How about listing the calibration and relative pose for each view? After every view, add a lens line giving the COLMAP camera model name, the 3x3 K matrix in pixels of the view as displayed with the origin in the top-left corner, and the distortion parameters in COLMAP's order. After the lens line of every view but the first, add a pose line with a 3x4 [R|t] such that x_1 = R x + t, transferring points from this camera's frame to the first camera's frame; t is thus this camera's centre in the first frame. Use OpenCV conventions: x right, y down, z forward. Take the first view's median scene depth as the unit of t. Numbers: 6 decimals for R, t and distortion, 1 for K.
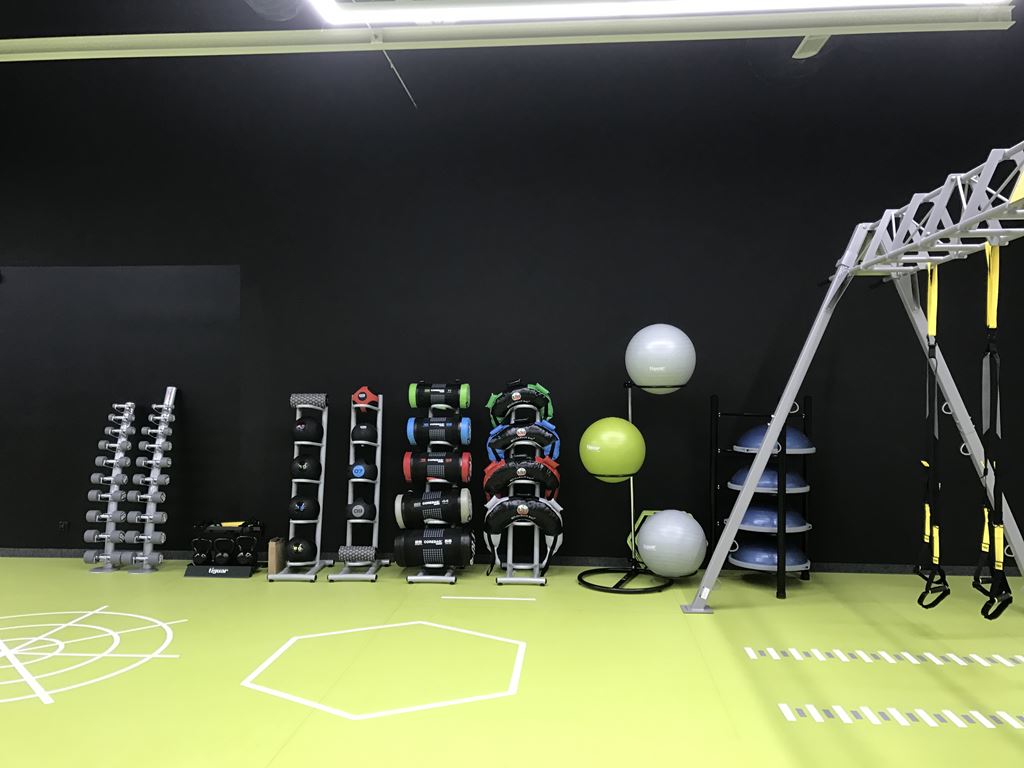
lens RADIAL K [[840.5, 0, 484.5], [0, 840.5, 361.1], [0, 0, 1]] dist [0.038884, -0.049322]
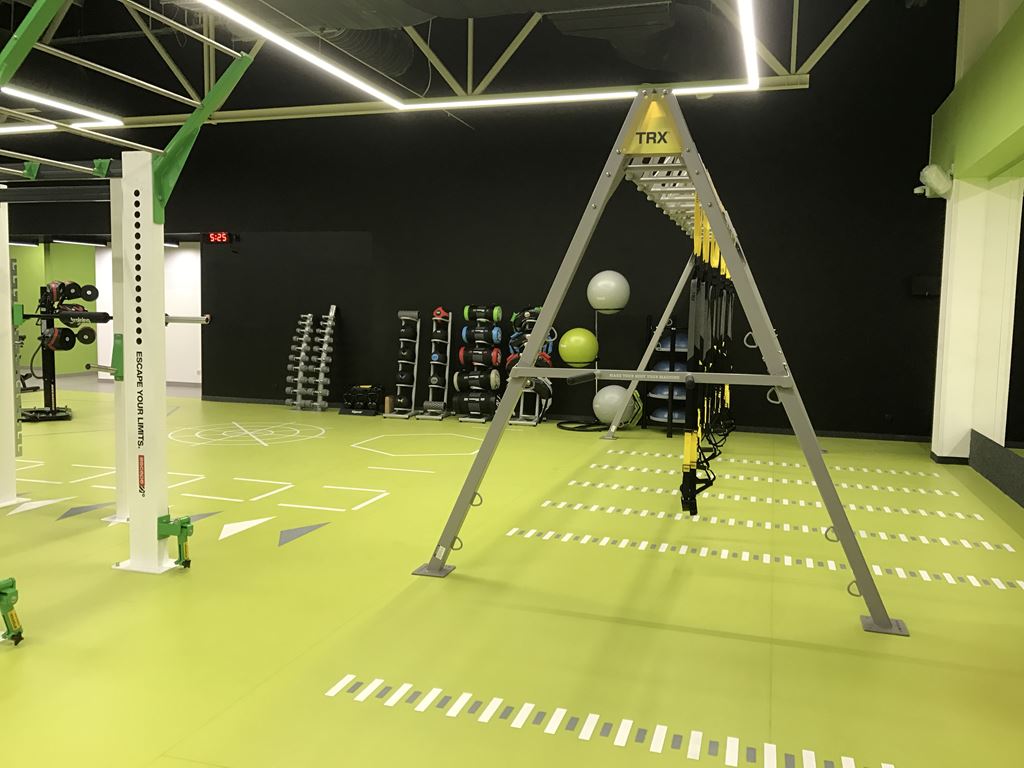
lens RADIAL K [[840.5, 0, 510.1], [0, 840.5, 379.0], [0, 0, 1]] dist [0.038884, -0.049322]
pose [[0.980772, 0.036073, -0.191792, 0.316948], [-0.013911, 0.993191, 0.115667, -0.022713], [0.194659, -0.110775, 0.974596, -0.606264]]
